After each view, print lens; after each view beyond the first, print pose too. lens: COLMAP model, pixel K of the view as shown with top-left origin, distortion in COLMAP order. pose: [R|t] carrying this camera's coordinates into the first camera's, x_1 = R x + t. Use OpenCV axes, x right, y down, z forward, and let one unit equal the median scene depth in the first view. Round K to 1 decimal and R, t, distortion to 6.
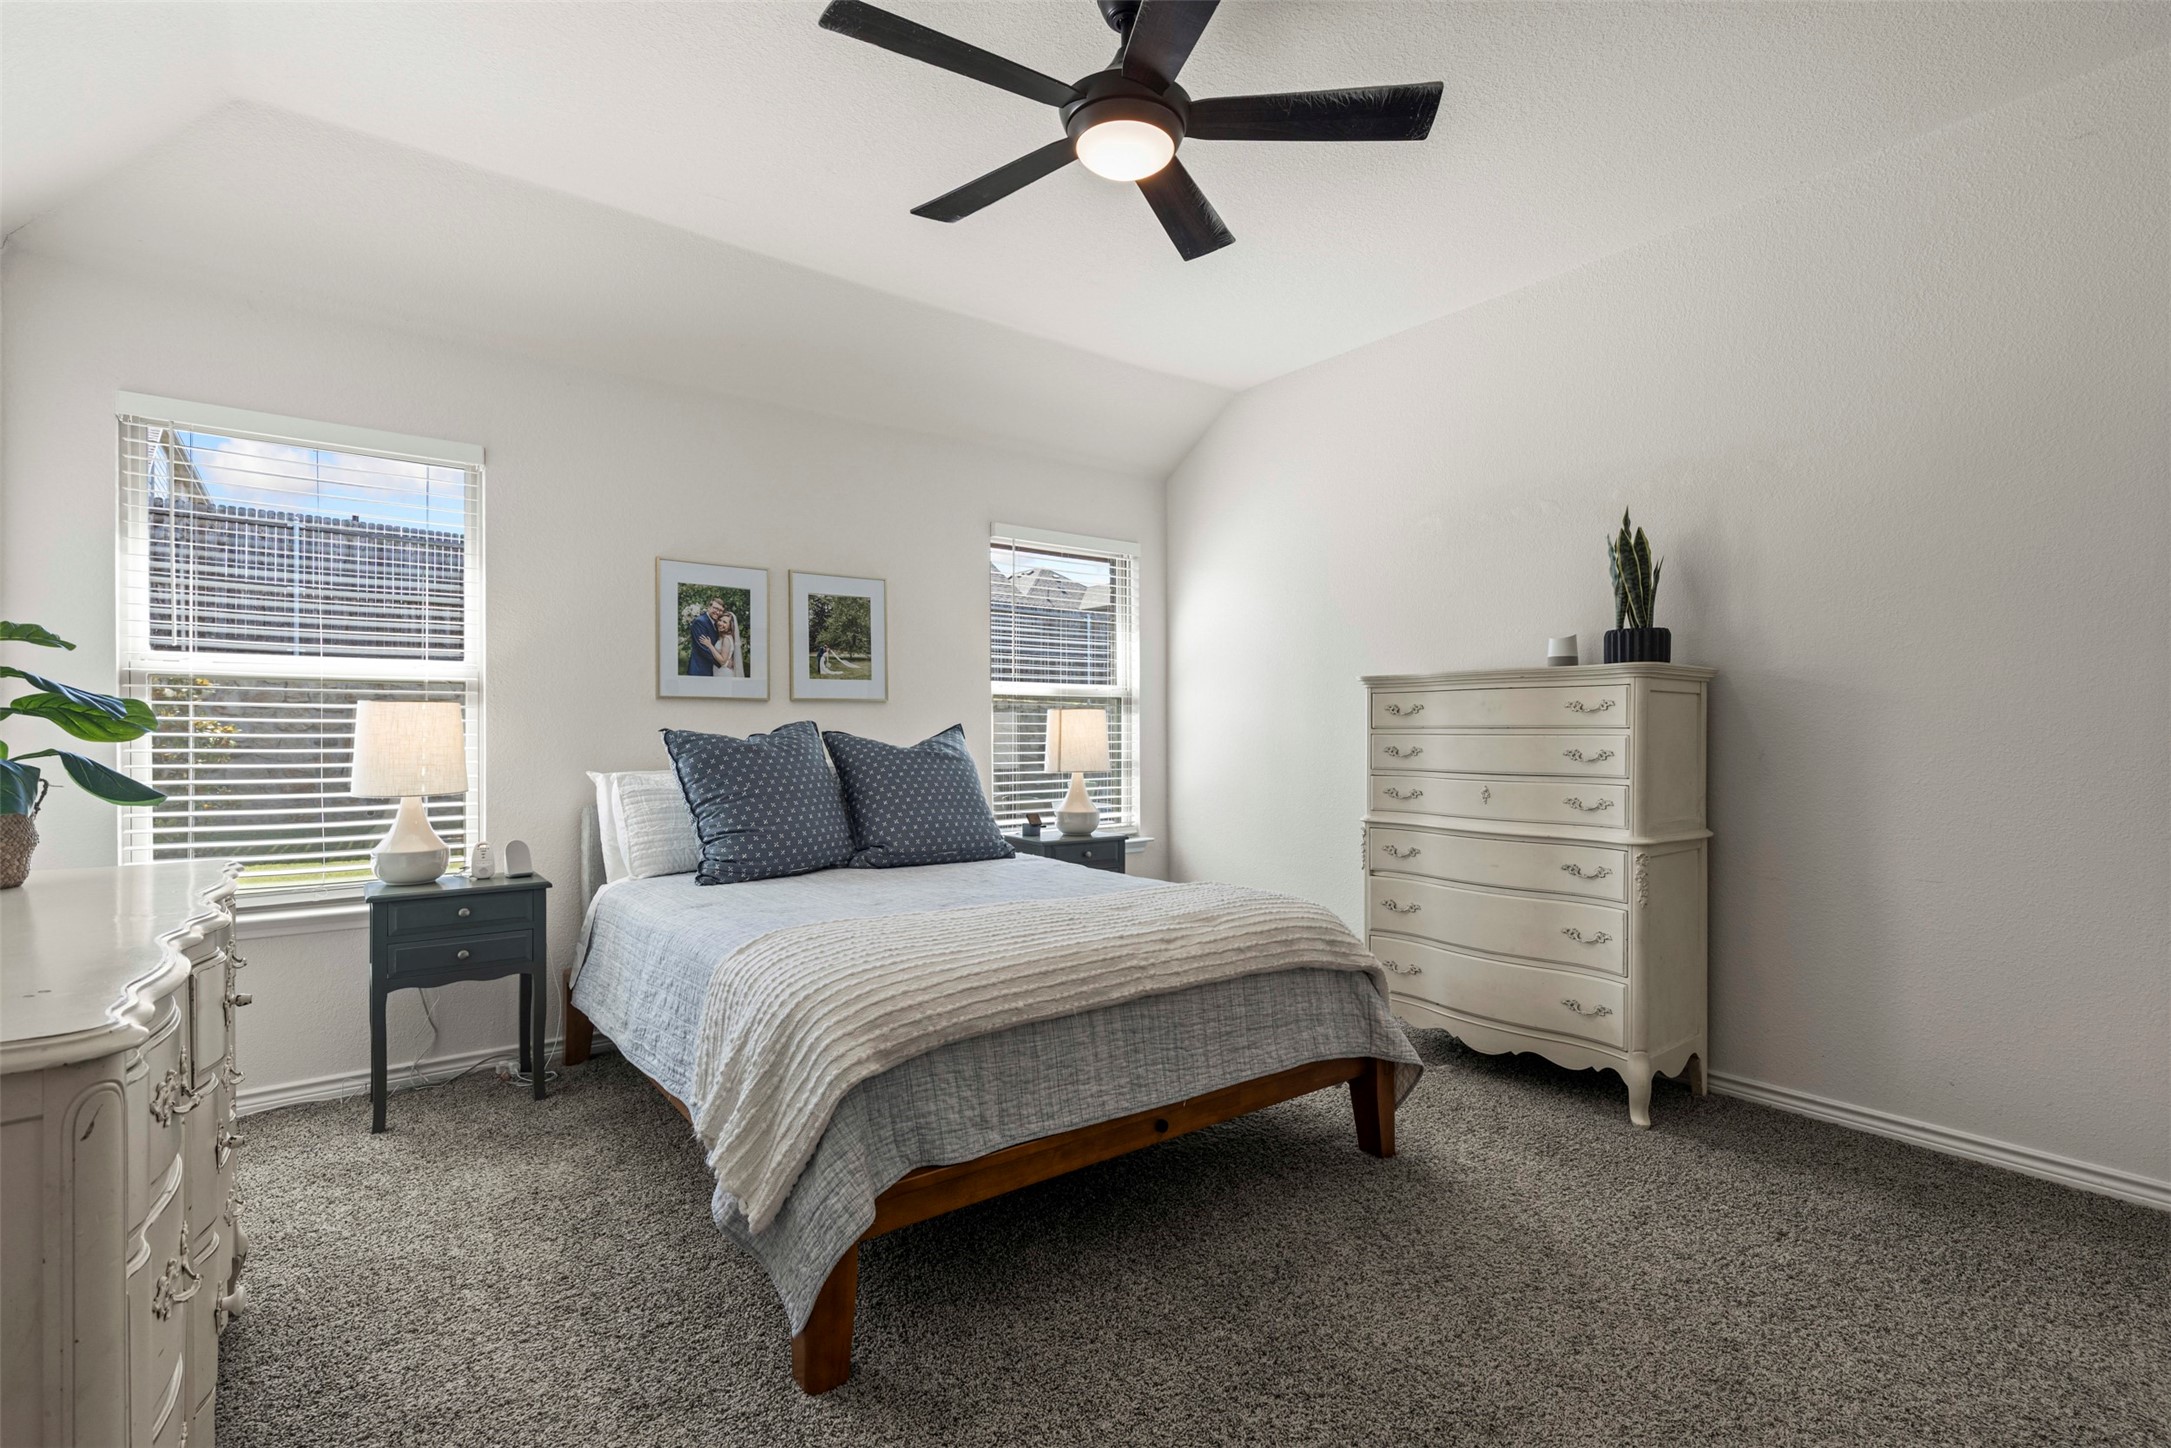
lens RADIAL K [[994.8, 0, 1098.8], [0, 994.8, 729.8], [0, 0, 1]] dist [-0.002767, -0.000467]
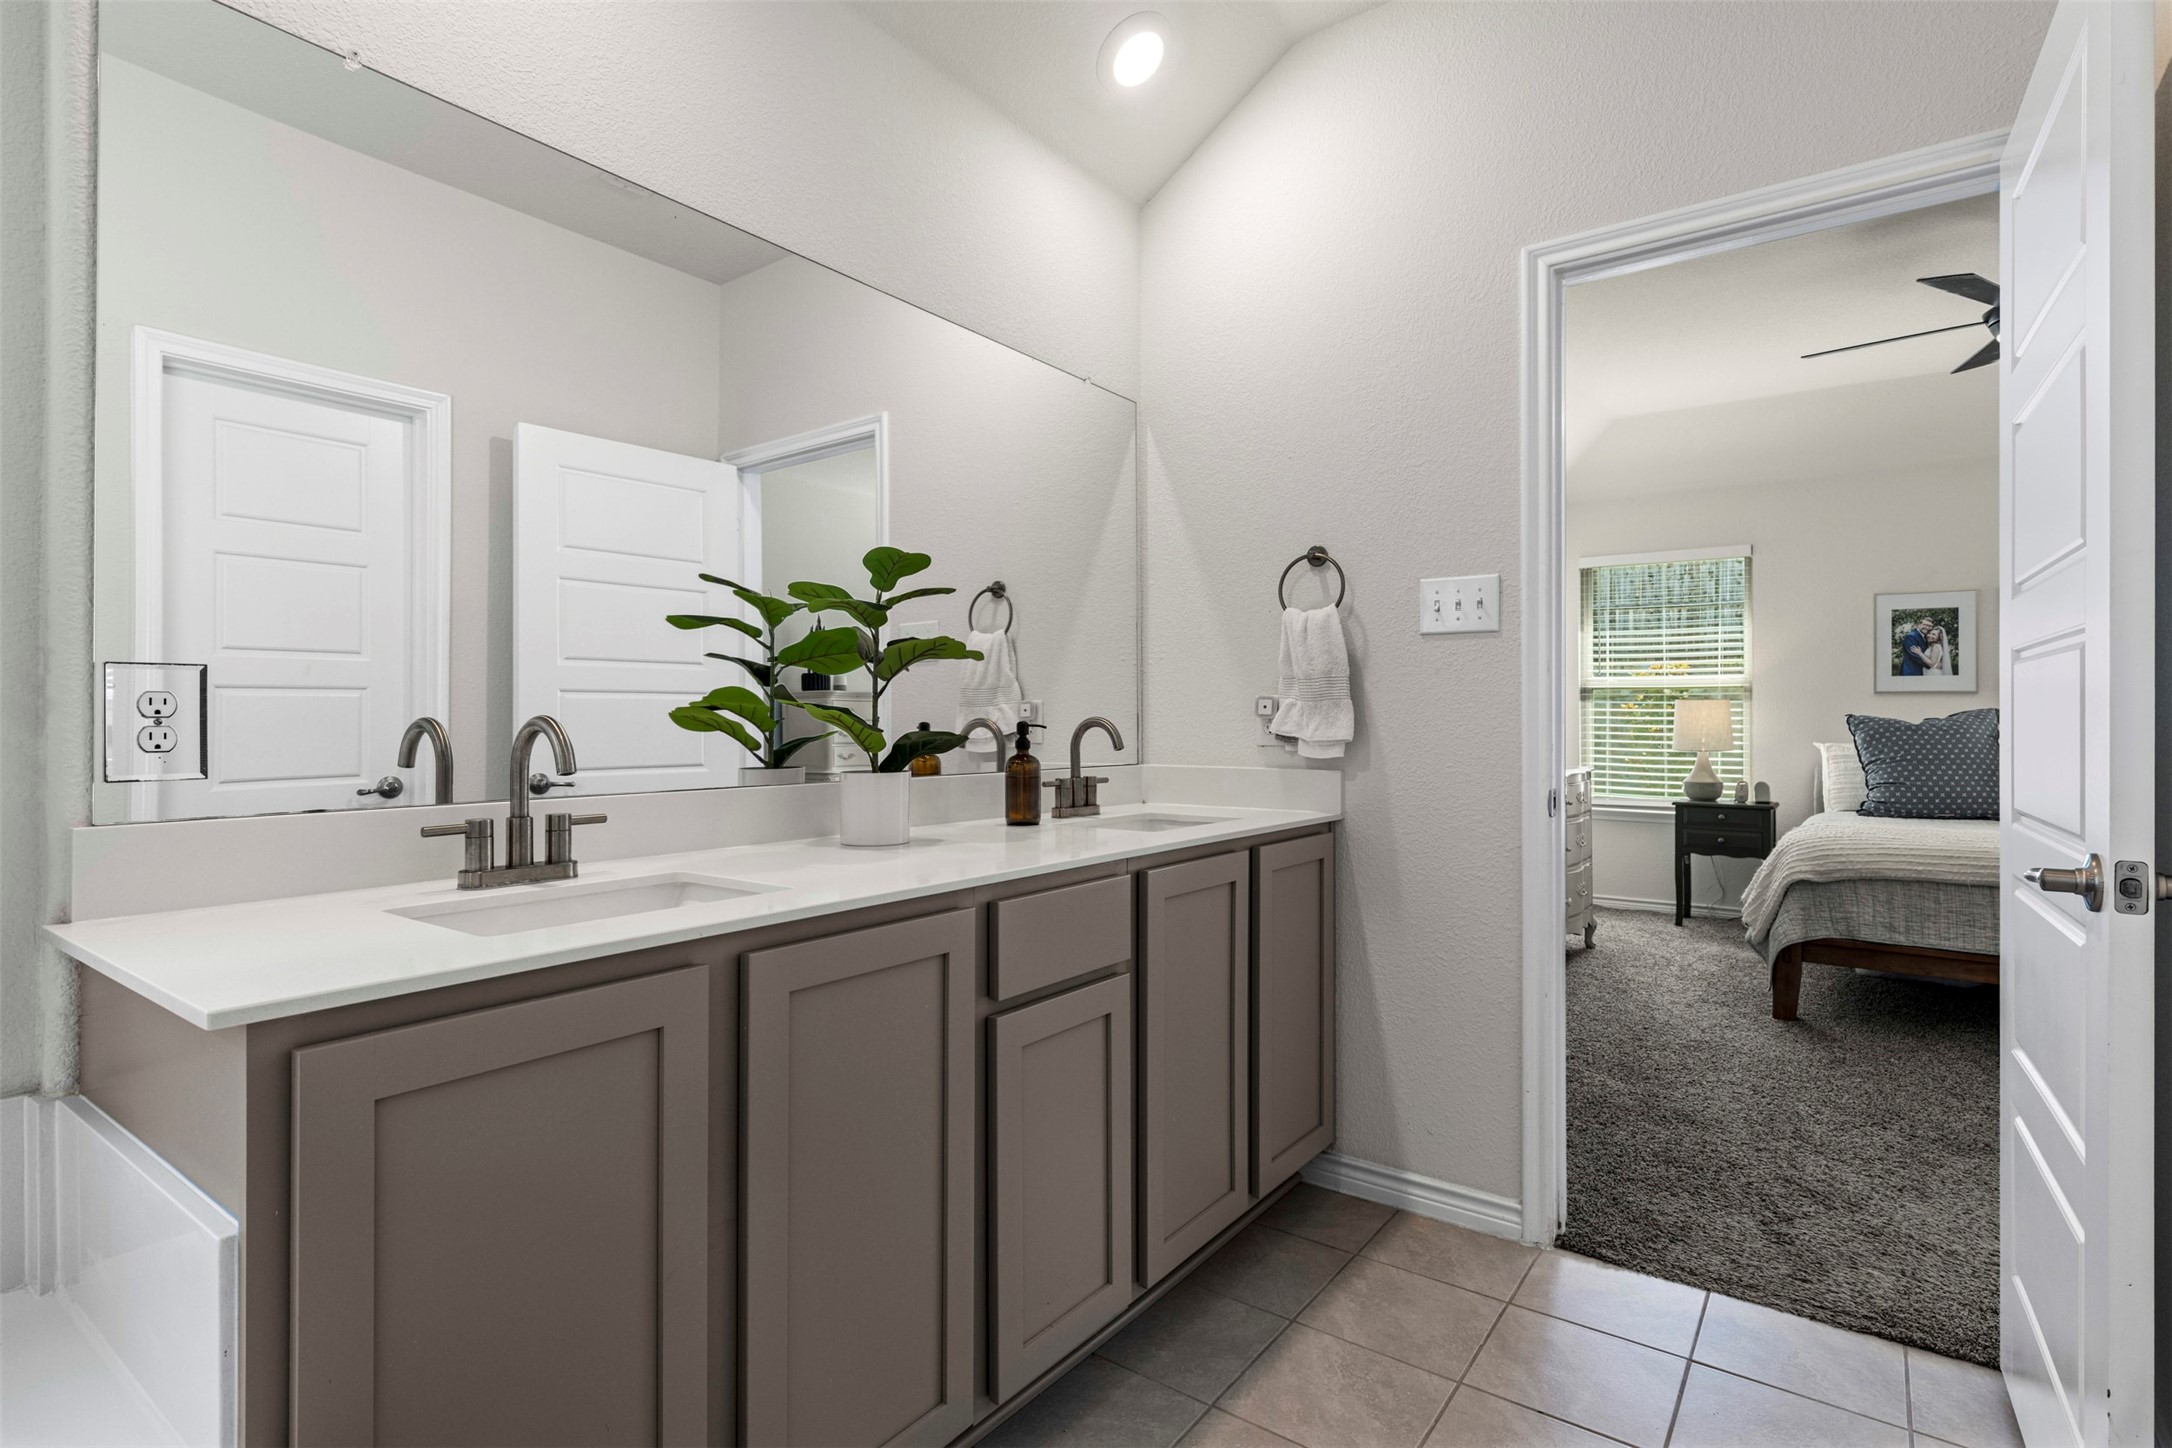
lens RADIAL K [[1018.9, 0, 1083.0], [0, 1018.9, 727.3], [0, 0, 1]] dist [-0.003918, -0.000147]
pose [[0.267574, 0.011722, -0.963466, 0.752168], [-0.000577, 0.999928, 0.012006, 0.000640], [0.963537, -0.002657, 0.267562, -0.553269]]
